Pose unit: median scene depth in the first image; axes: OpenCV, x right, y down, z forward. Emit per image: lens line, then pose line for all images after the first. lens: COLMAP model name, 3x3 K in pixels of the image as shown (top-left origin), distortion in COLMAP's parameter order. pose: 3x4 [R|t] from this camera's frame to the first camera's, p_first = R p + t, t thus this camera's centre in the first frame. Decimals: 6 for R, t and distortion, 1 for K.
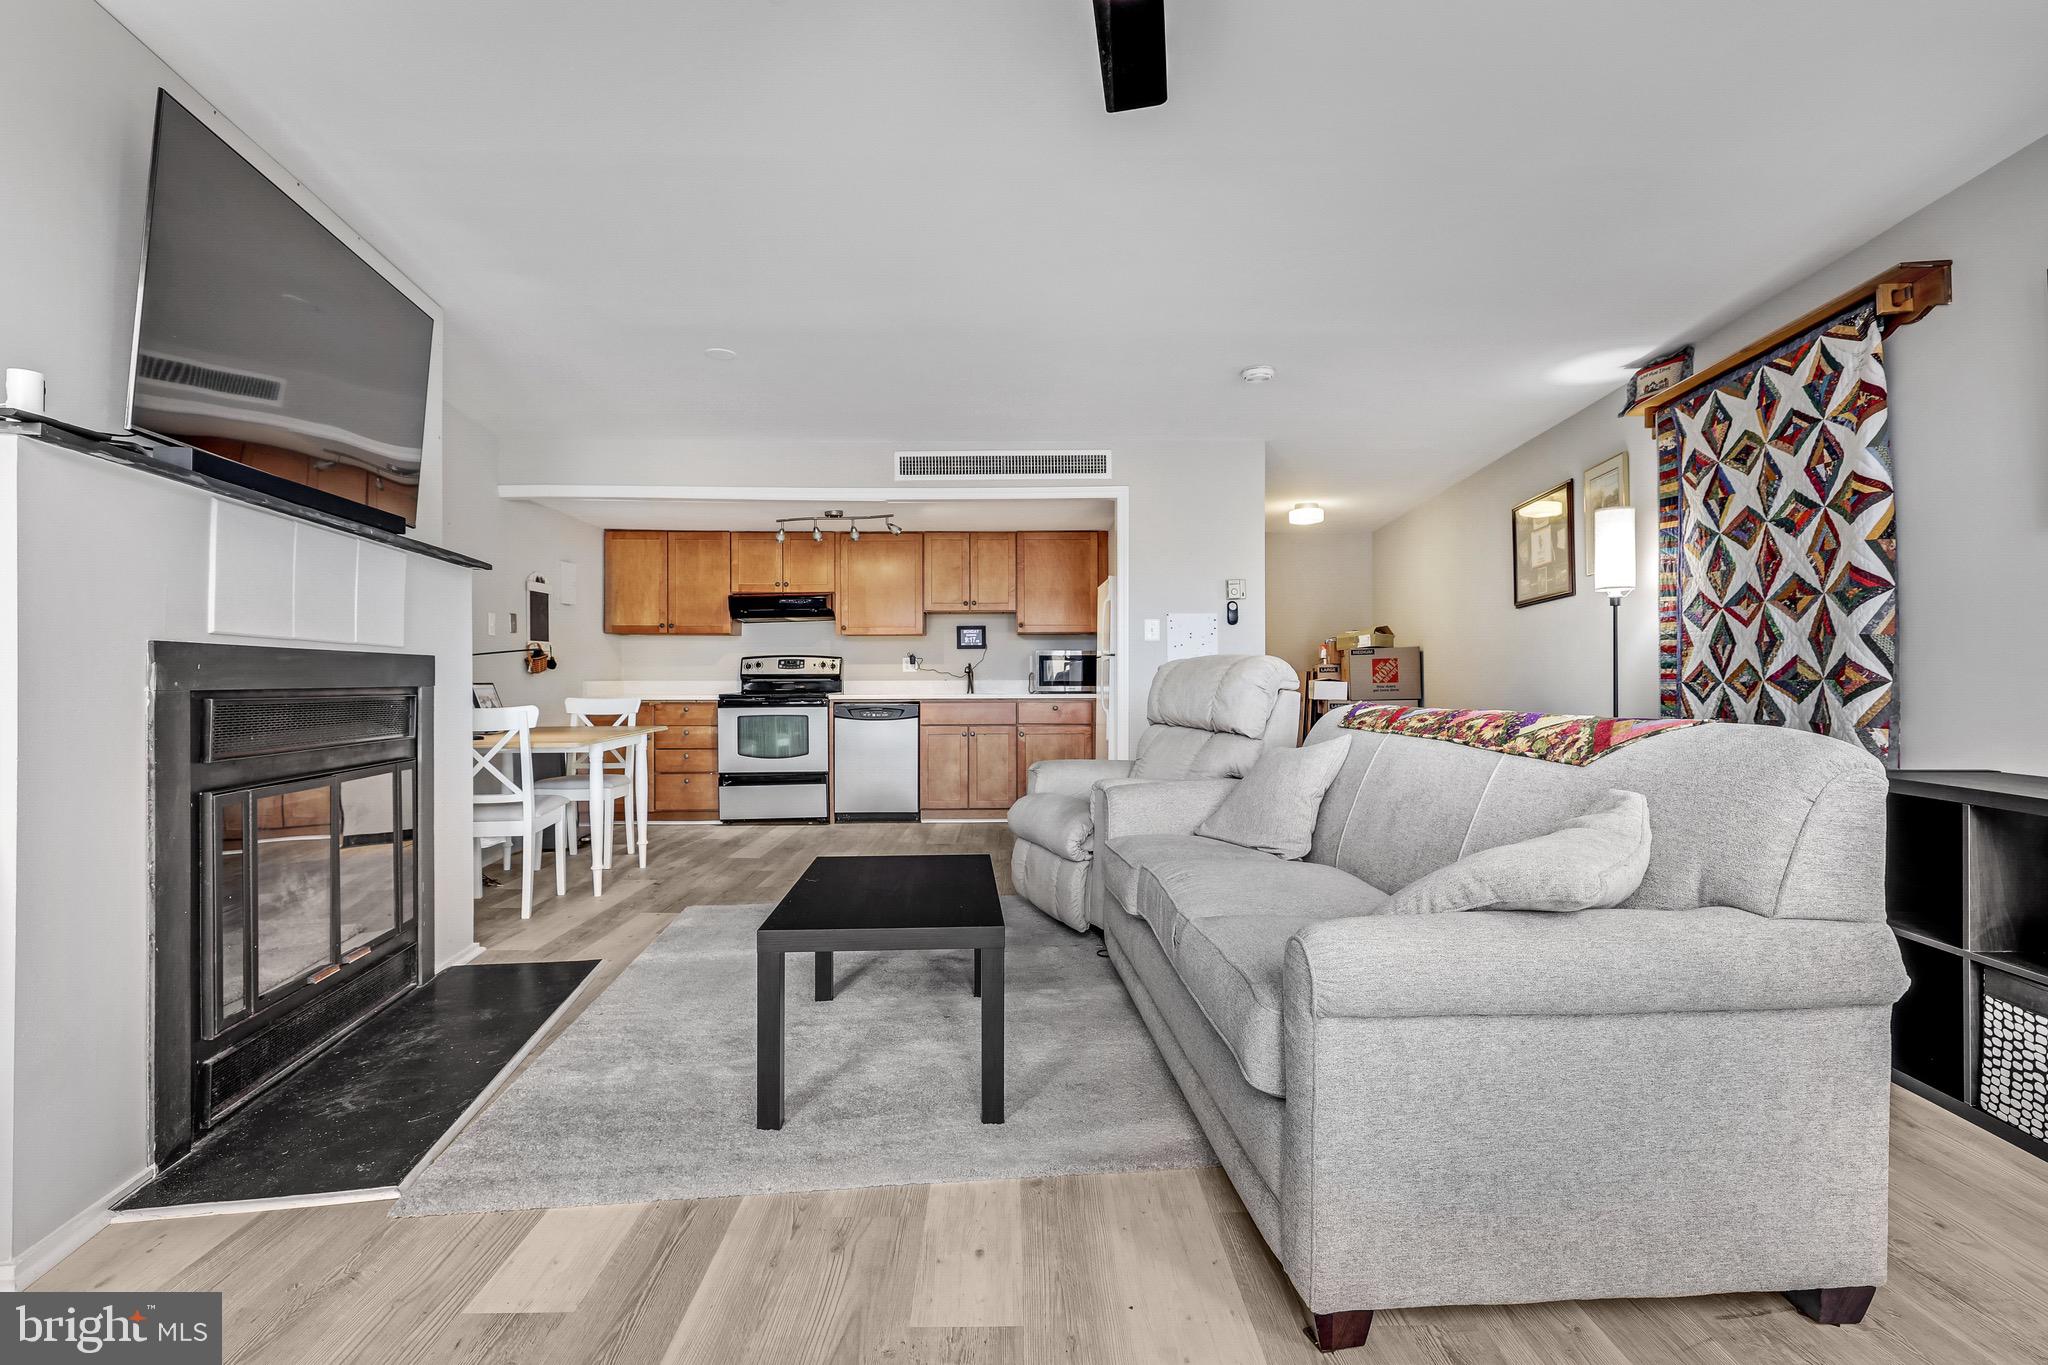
lens RADIAL K [[928.6, 0, 1020.5], [0, 928.6, 677.6], [0, 0, 1]] dist [-0.004053, -0.000723]
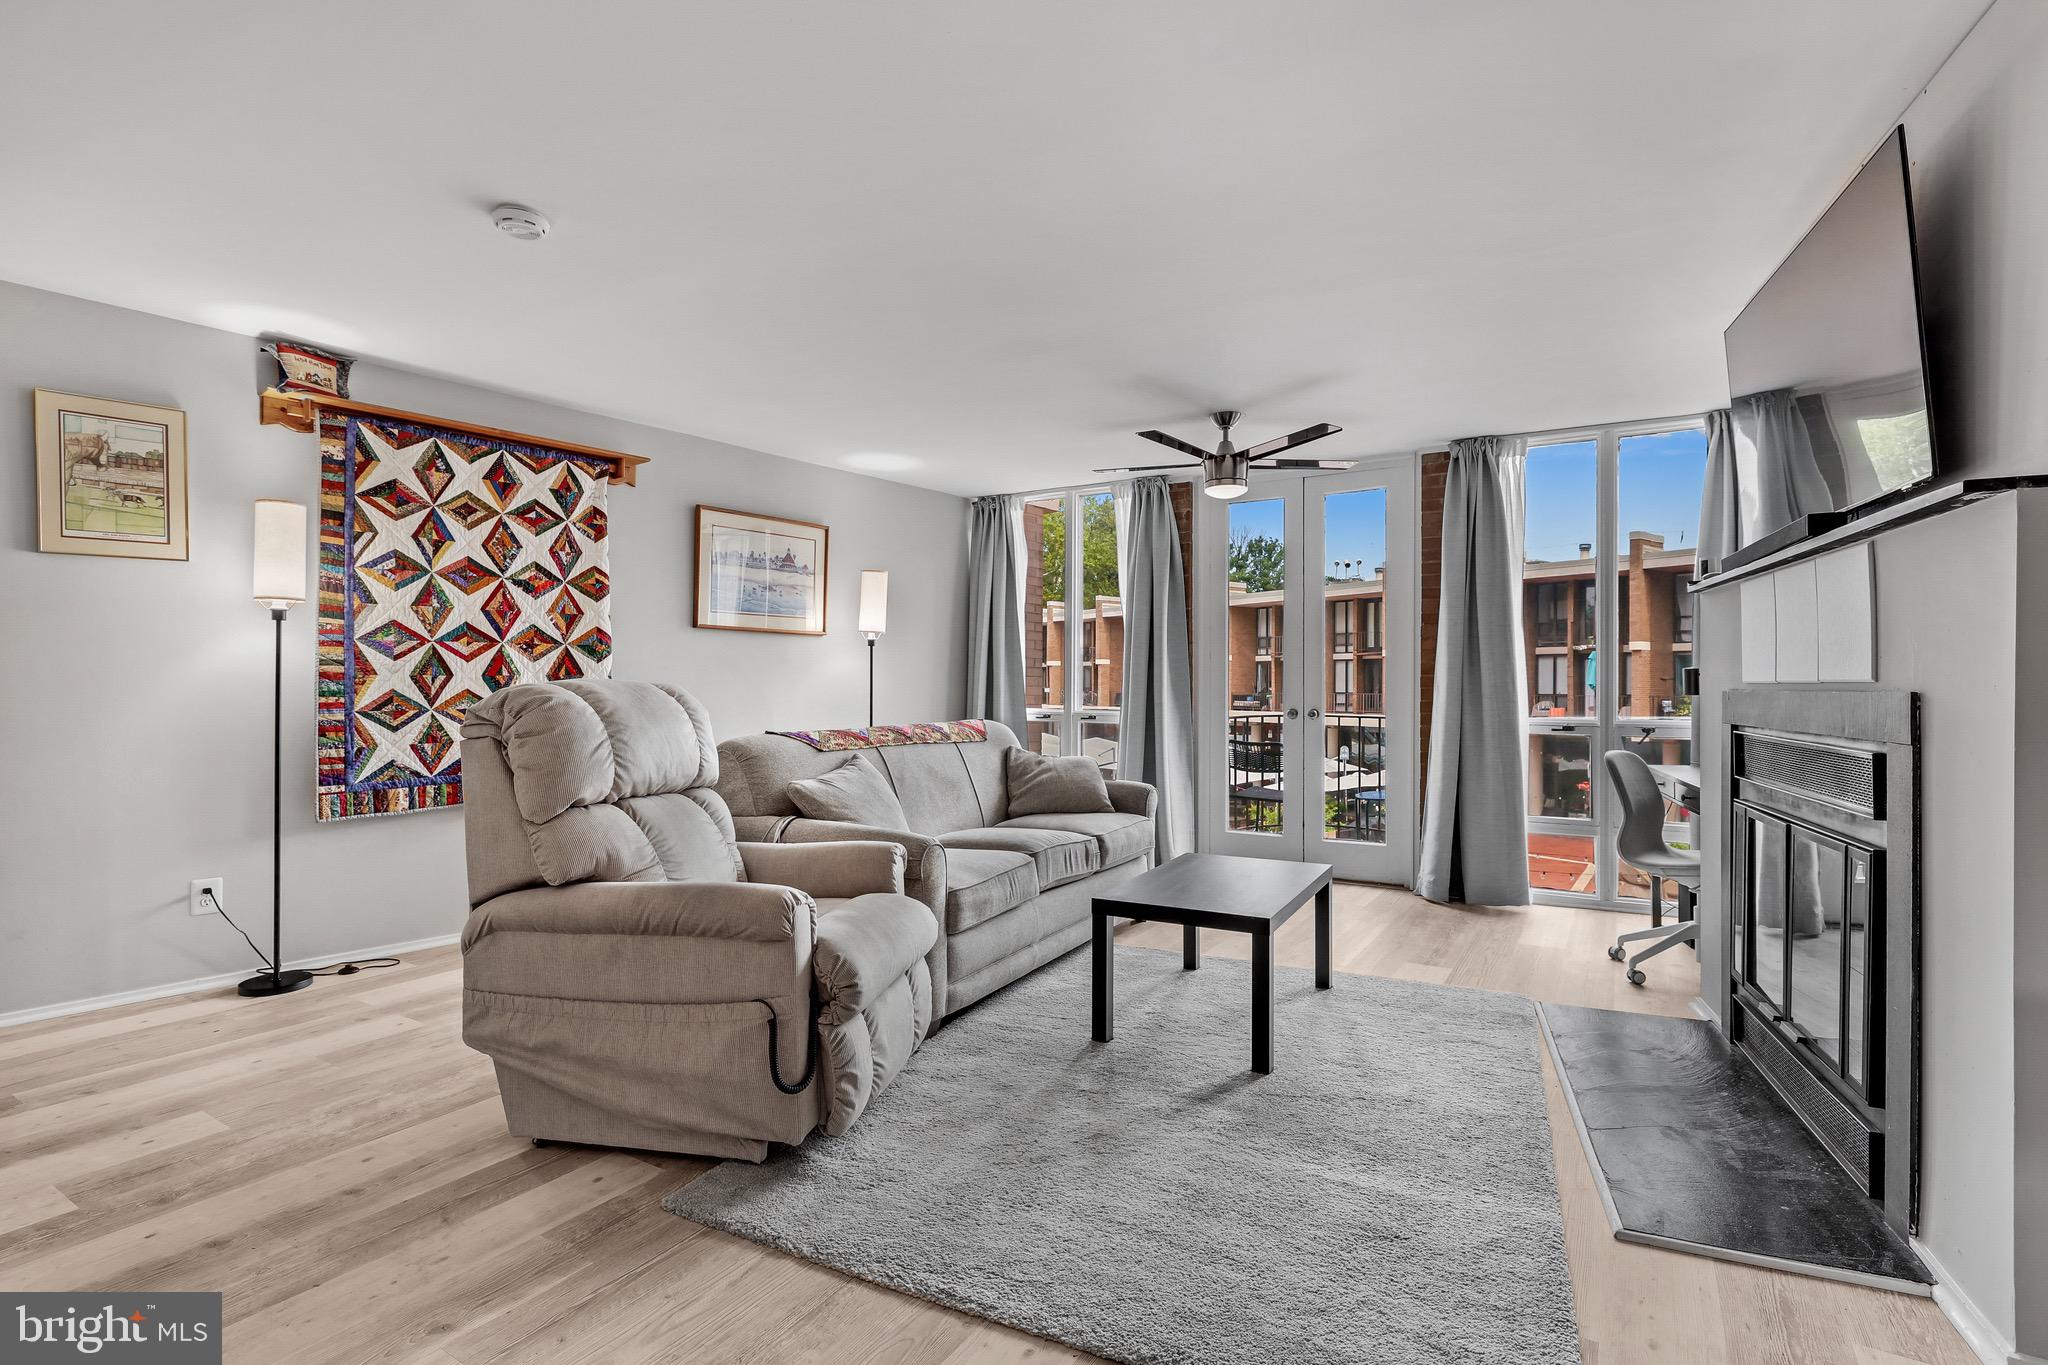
lens RADIAL K [[976.9, 0, 1008.0], [0, 976.9, 683.4], [0, 0, 1]] dist [0.000058, 0.000310]
pose [[-0.834321, 0.000497, 0.551279, -0.271388], [-0.002236, 0.999988, -0.004286, -0.014199], [-0.551275, -0.004808, -0.834310, 0.992871]]
